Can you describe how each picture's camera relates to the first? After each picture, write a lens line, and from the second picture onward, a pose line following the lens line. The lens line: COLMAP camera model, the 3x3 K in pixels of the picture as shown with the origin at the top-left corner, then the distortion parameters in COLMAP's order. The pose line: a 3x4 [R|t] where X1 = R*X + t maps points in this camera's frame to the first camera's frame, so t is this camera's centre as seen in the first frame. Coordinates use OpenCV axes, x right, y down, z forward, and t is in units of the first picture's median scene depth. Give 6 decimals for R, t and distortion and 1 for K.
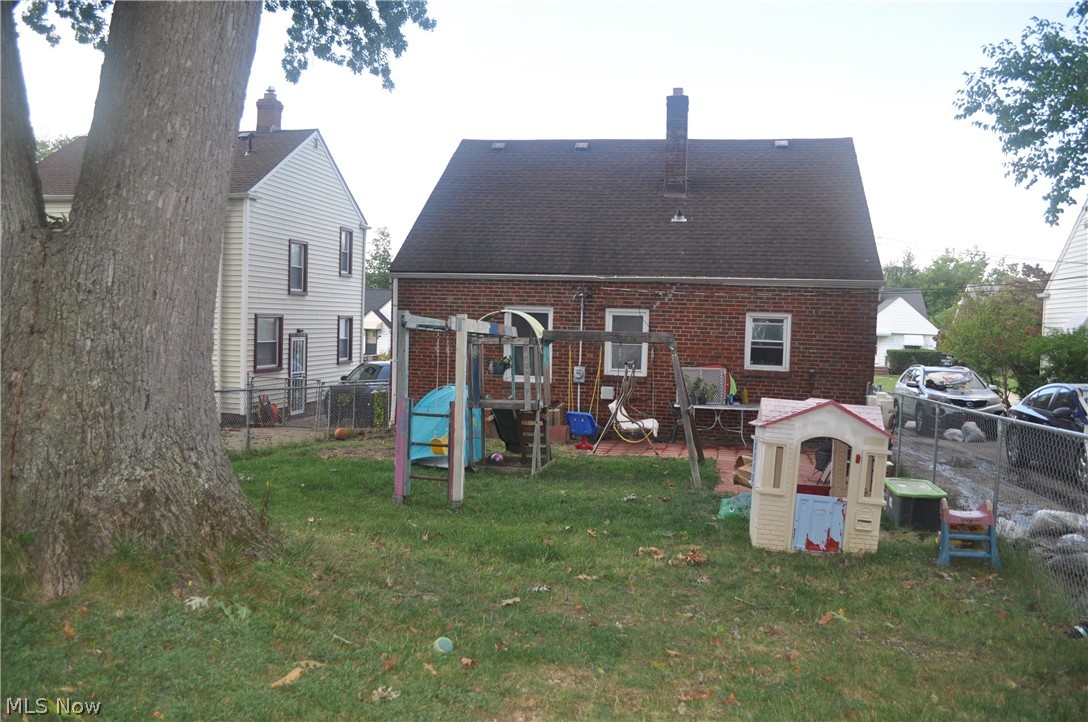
lens RADIAL K [[859.5, 0, 545.1], [0, 859.5, 360.6], [0, 0, 1]] dist [-0.082193, 0.009785]
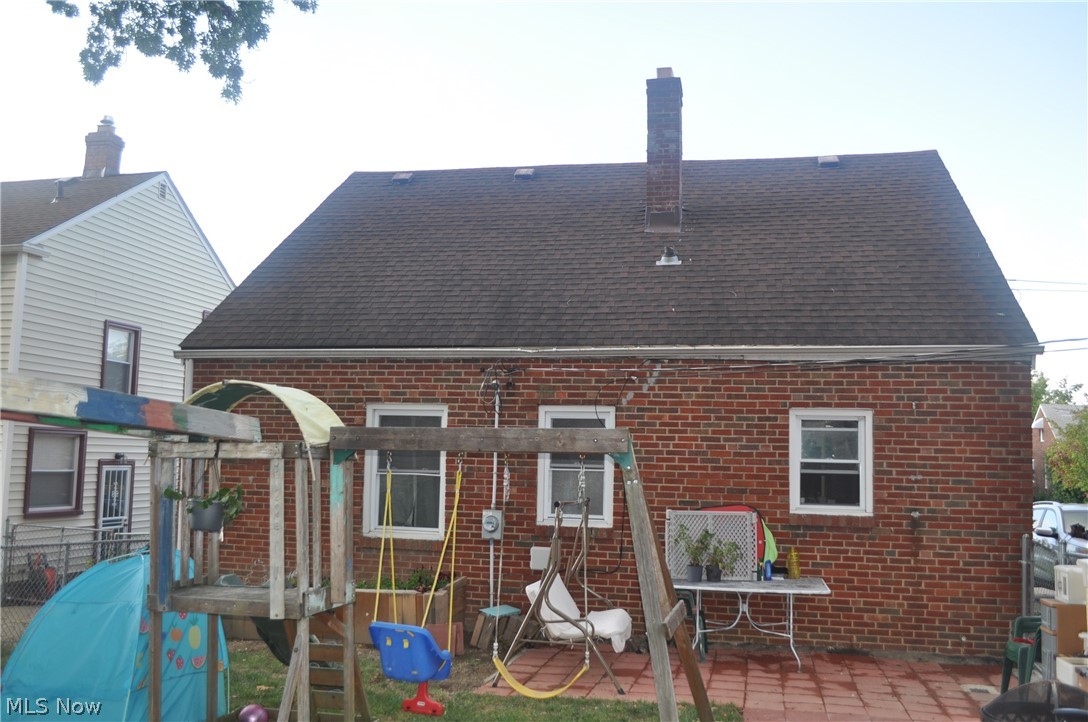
lens RADIAL K [[946.7, 0, 540.5], [0, 946.7, 361.0], [0, 0, 1]] dist [-0.077151, 0.009884]
pose [[0.999941, -0.006081, -0.008947, 0.075899], [0.004690, 0.988976, -0.148003, 0.001986], [0.009749, 0.147952, 0.988946, 0.372073]]
